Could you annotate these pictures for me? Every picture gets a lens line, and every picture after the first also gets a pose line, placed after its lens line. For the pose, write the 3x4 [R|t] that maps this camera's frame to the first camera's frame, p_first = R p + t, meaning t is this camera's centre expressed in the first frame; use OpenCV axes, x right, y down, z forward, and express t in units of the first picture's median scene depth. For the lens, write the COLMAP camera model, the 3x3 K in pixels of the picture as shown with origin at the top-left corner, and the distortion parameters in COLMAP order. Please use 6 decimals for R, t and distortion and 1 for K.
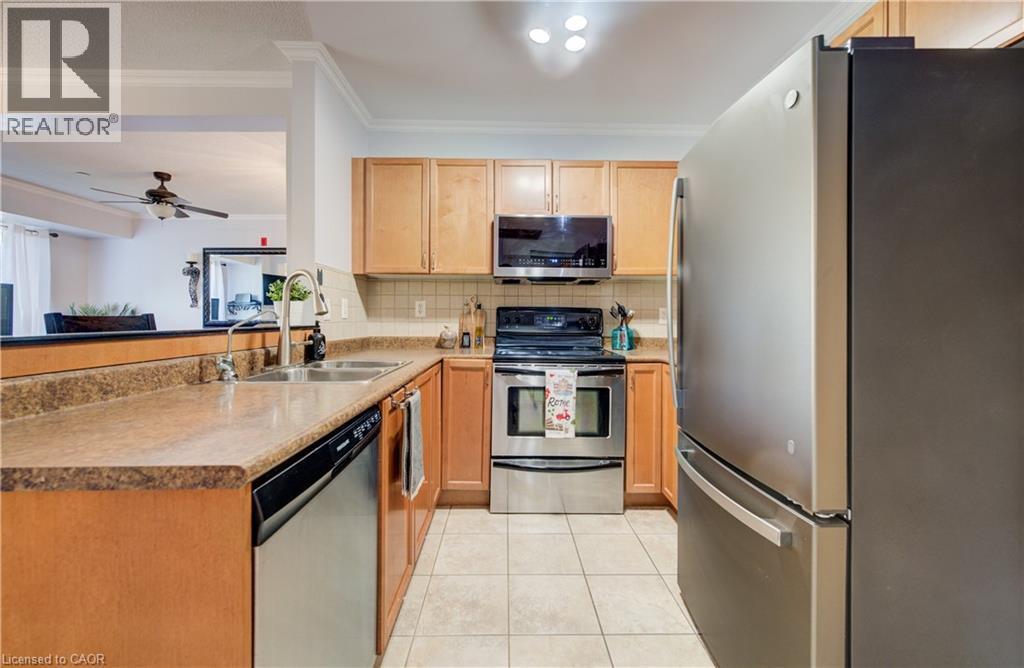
lens RADIAL K [[400.1, 0, 509.6], [0, 400.1, 317.8], [0, 0, 1]] dist [-0.000144, 0.000352]
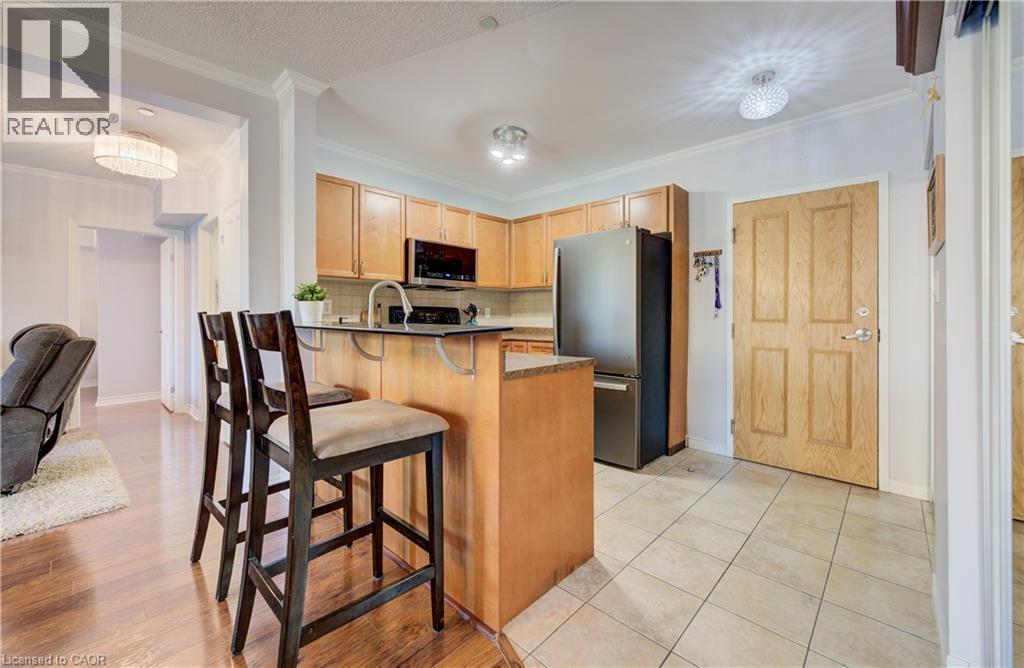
lens RADIAL K [[400.1, 0, 508.5], [0, 400.1, 313.4], [0, 0, 1]] dist [-0.000144, 0.000352]
pose [[0.691866, 0.000651, 0.722025, -0.367198], [0.002386, 0.999992, -0.003188, 0.000538], [-0.722022, 0.003928, 0.691859, -0.074806]]
